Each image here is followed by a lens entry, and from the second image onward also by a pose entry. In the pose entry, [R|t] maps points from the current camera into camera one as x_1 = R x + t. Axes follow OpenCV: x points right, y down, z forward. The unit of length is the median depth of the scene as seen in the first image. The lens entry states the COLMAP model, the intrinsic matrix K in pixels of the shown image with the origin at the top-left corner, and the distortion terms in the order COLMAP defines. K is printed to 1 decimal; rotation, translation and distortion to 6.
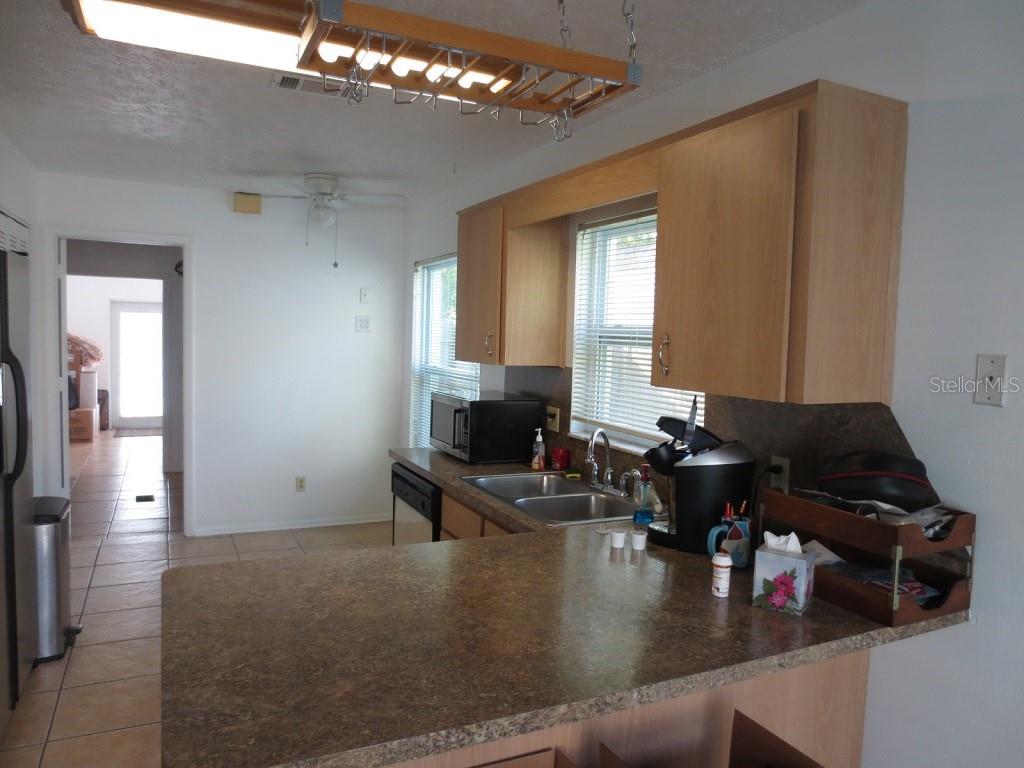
lens RADIAL K [[725.0, 0, 522.1], [0, 725.0, 384.4], [0, 0, 1]] dist [-0.020993, 0.002045]
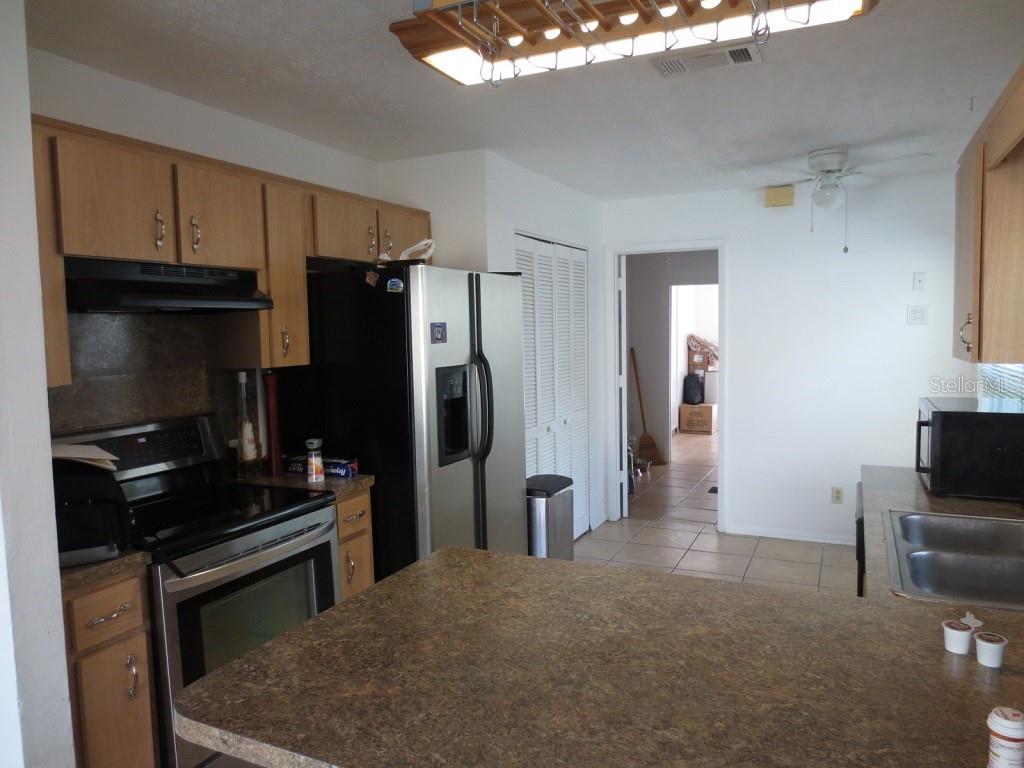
lens RADIAL K [[725.0, 0, 520.9], [0, 725.0, 386.1], [0, 0, 1]] dist [-0.020993, 0.002045]
pose [[0.631675, 0.020463, -0.774963, 0.451058], [-0.018525, 0.999765, 0.011299, -0.007553], [0.775012, 0.007219, 0.631905, 0.377574]]
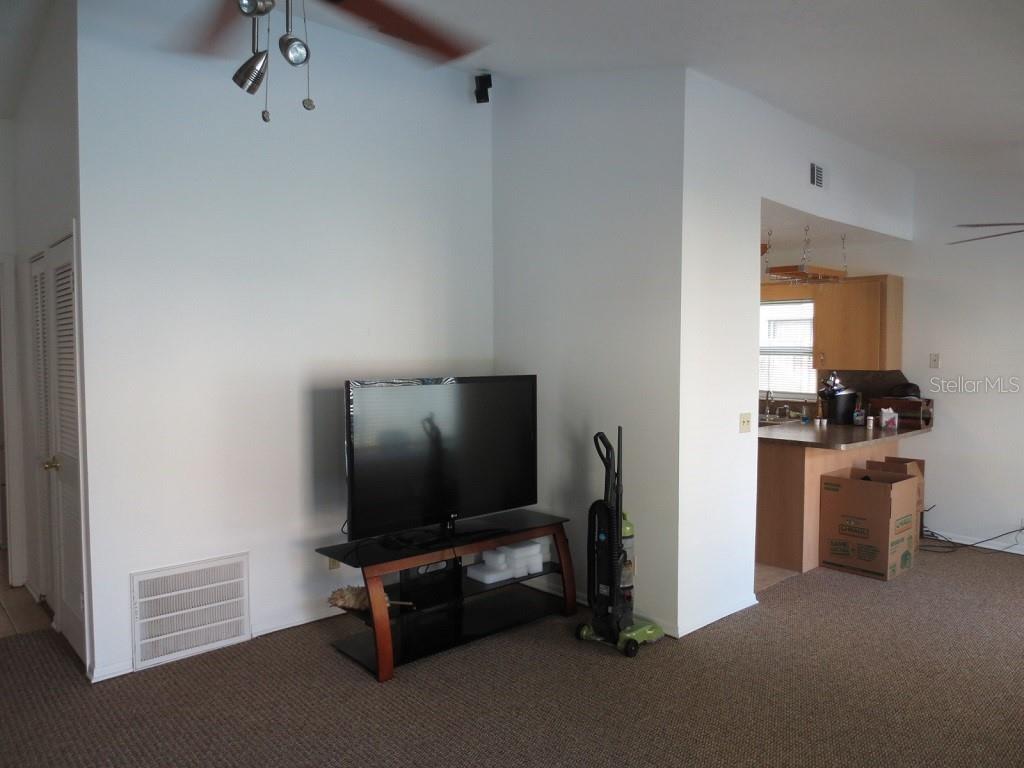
lens RADIAL K [[725.0, 0, 515.5], [0, 725.0, 381.1], [0, 0, 1]] dist [-0.020993, 0.002045]
pose [[0.959186, -0.040154, 0.279912, -1.144631], [0.047518, 0.998679, -0.019569, 0.031555], [-0.278757, 0.032071, 0.959826, -0.897476]]
